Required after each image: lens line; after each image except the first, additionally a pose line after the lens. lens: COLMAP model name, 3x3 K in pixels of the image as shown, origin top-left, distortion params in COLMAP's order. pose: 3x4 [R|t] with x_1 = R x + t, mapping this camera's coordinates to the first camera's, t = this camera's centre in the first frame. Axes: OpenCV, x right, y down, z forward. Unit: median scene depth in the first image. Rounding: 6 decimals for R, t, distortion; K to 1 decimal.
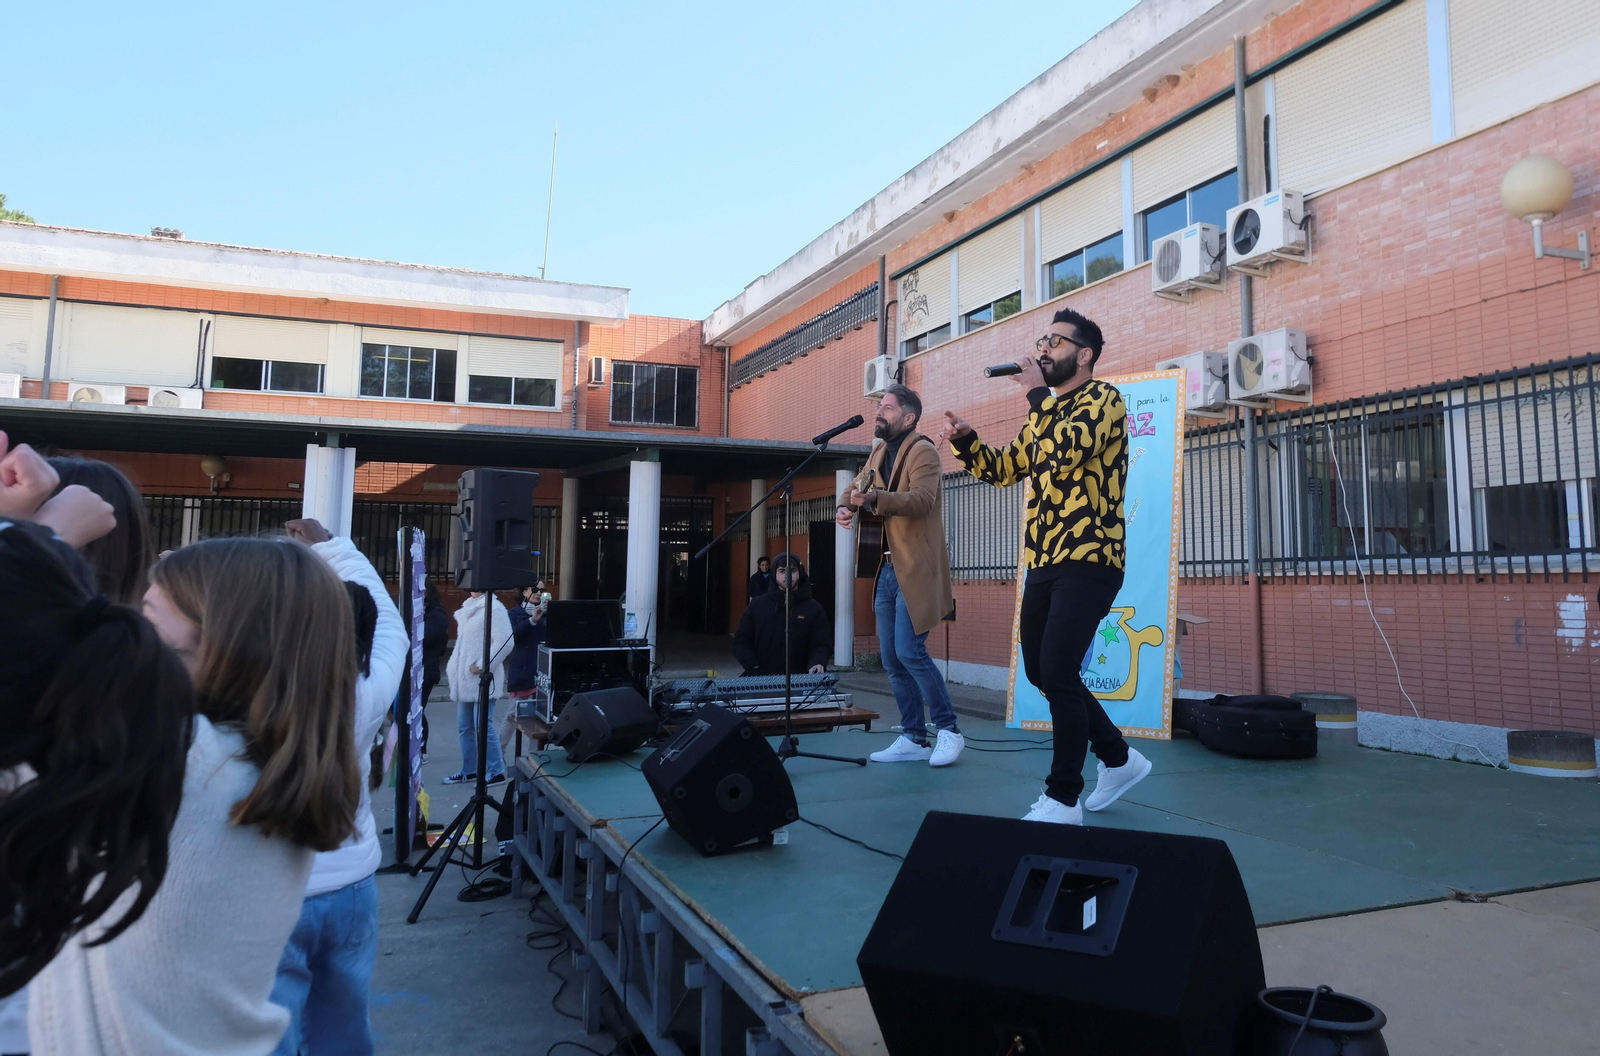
lens RADIAL K [[1201.6, 0, 942.6], [0, 1201.6, 441.6], [0, 0, 1]] dist [-0.021787, 0.023522]
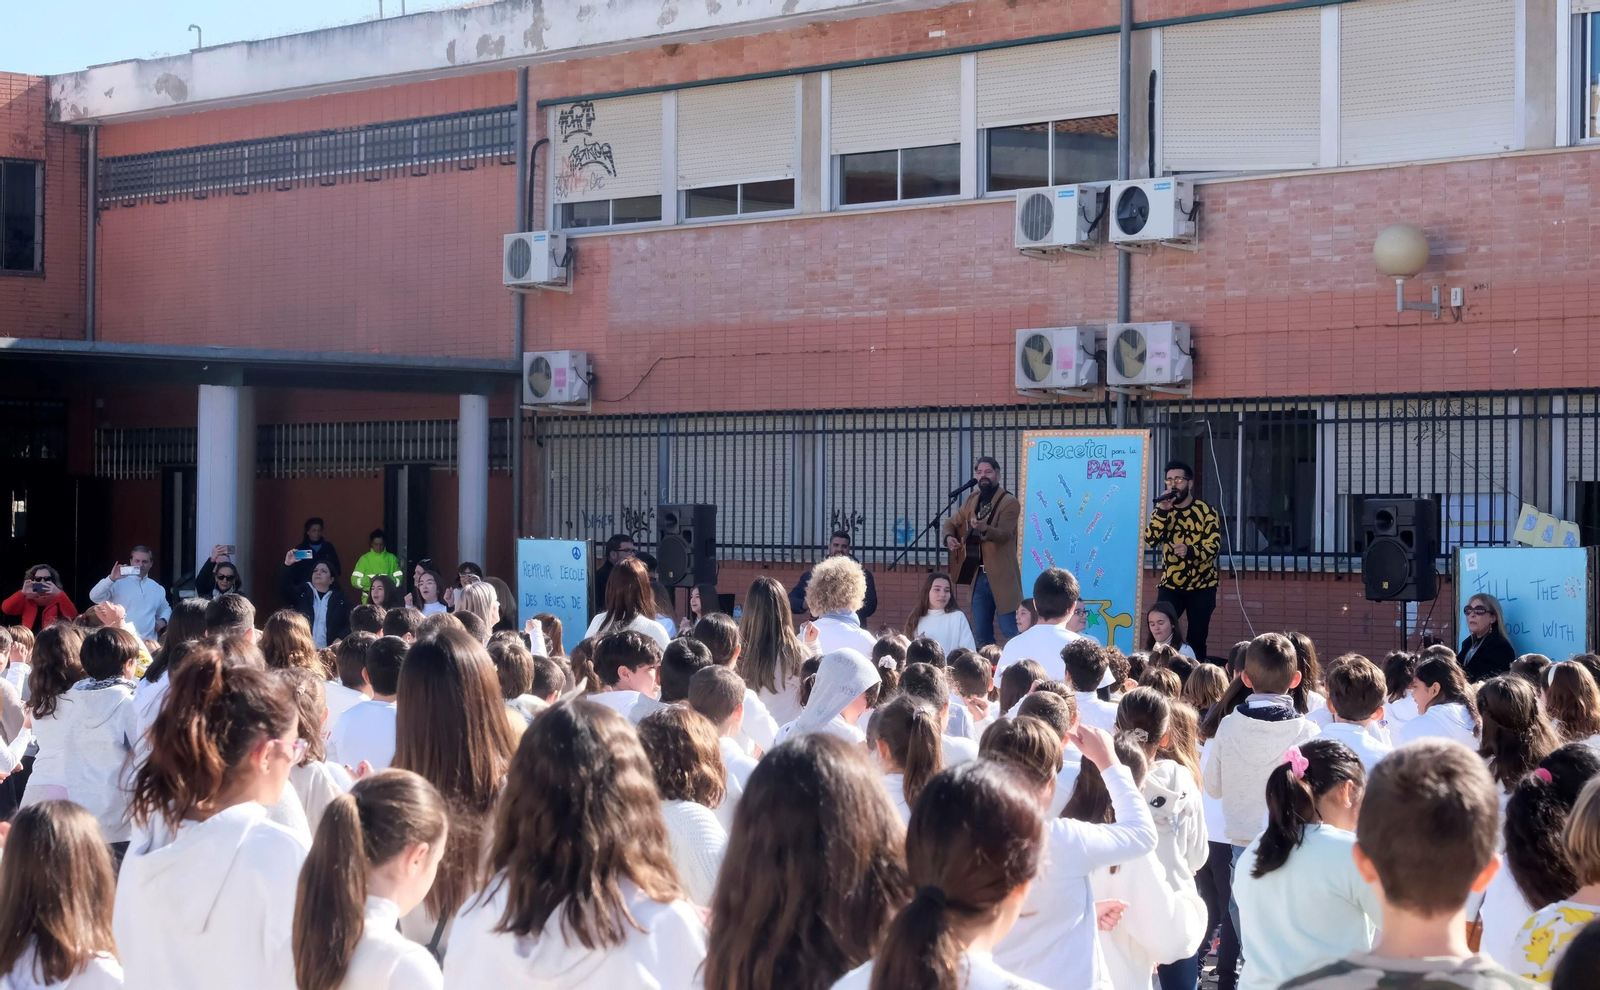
lens RADIAL K [[2982.3, 0, 798.6], [0, 2982.3, 504.7], [0, 0, 1]] dist [-0.130526, 0.000000]
pose [[0.971923, 0.015044, 0.234817, -0.534660], [-0.039554, 0.994199, 0.100023, -0.161518], [-0.231950, -0.106502, 0.966880, -1.200007]]
